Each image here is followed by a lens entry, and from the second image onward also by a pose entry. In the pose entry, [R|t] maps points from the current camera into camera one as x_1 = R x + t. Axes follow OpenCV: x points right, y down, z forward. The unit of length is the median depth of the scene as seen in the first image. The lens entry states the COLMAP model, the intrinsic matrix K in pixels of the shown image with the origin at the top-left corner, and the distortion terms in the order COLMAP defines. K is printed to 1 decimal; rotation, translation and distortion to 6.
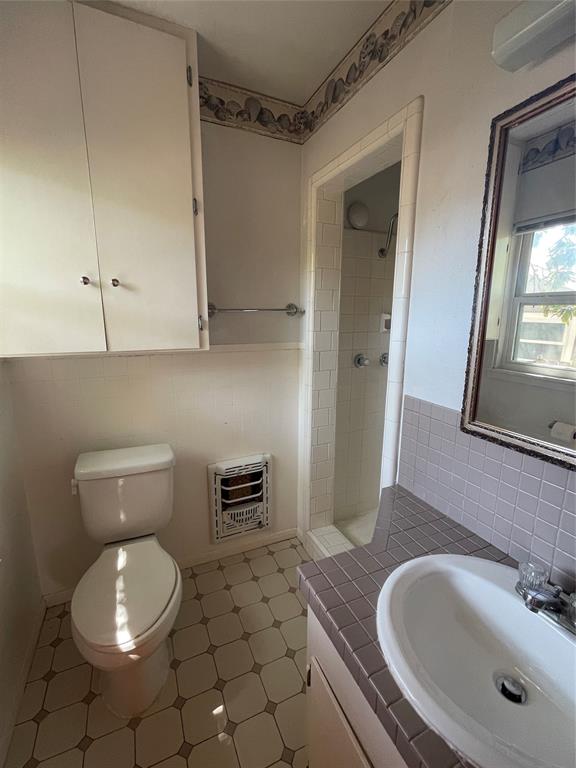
lens RADIAL K [[339.9, 0, 286.0], [0, 339.9, 382.2], [0, 0, 1]] dist [-0.003867, 0.001555]
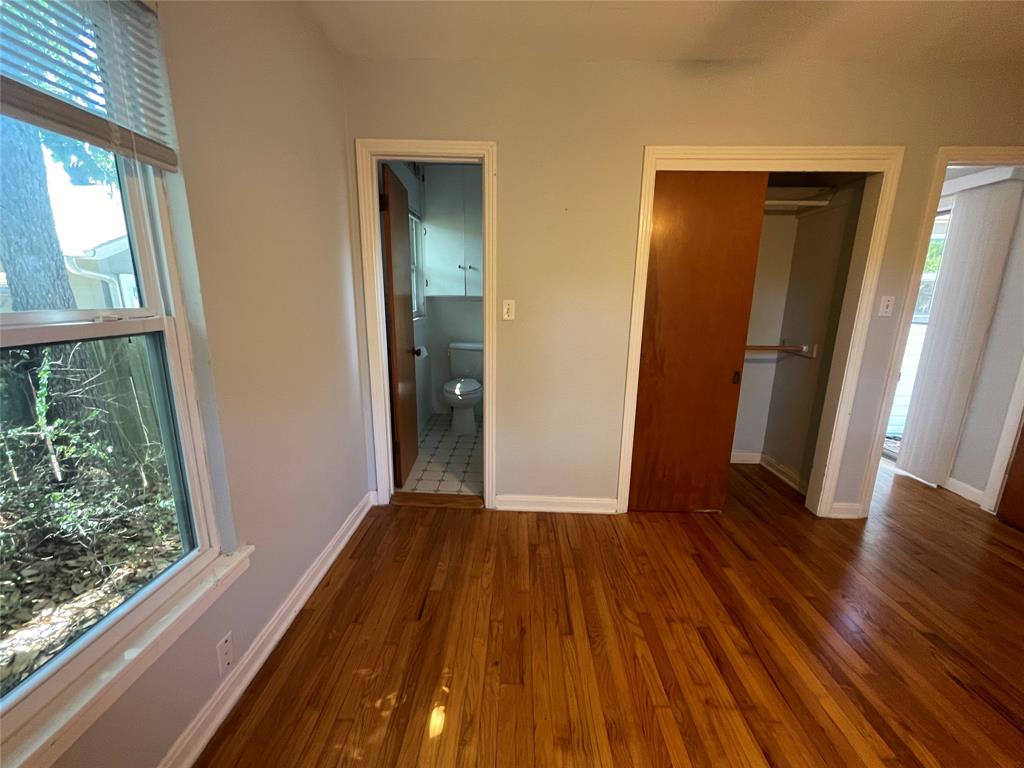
lens RADIAL K [[412.9, 0, 511.3], [0, 412.9, 385.0], [0, 0, 1]] dist [-0.000470, -0.000155]
pose [[0.896707, 0.104801, -0.430039, 0.916347], [-0.098028, 0.994460, 0.037946, 0.331914], [0.431633, 0.008130, 0.902013, -1.258059]]
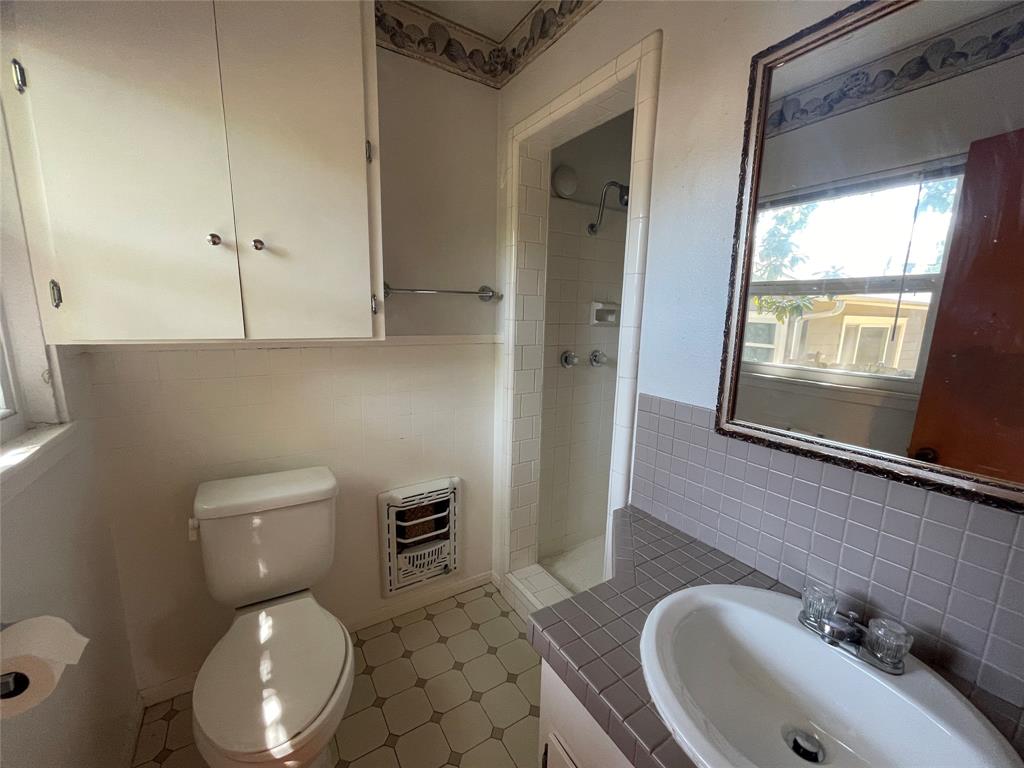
lens RADIAL K [[412.9, 0, 506.9], [0, 412.9, 386.2], [0, 0, 1]] dist [-0.000470, -0.000155]
pose [[0.991824, -0.007574, 0.127389, -0.069495], [0.010558, 0.999685, -0.022763, 0.030168], [-0.127176, 0.023922, 0.991592, 0.045014]]
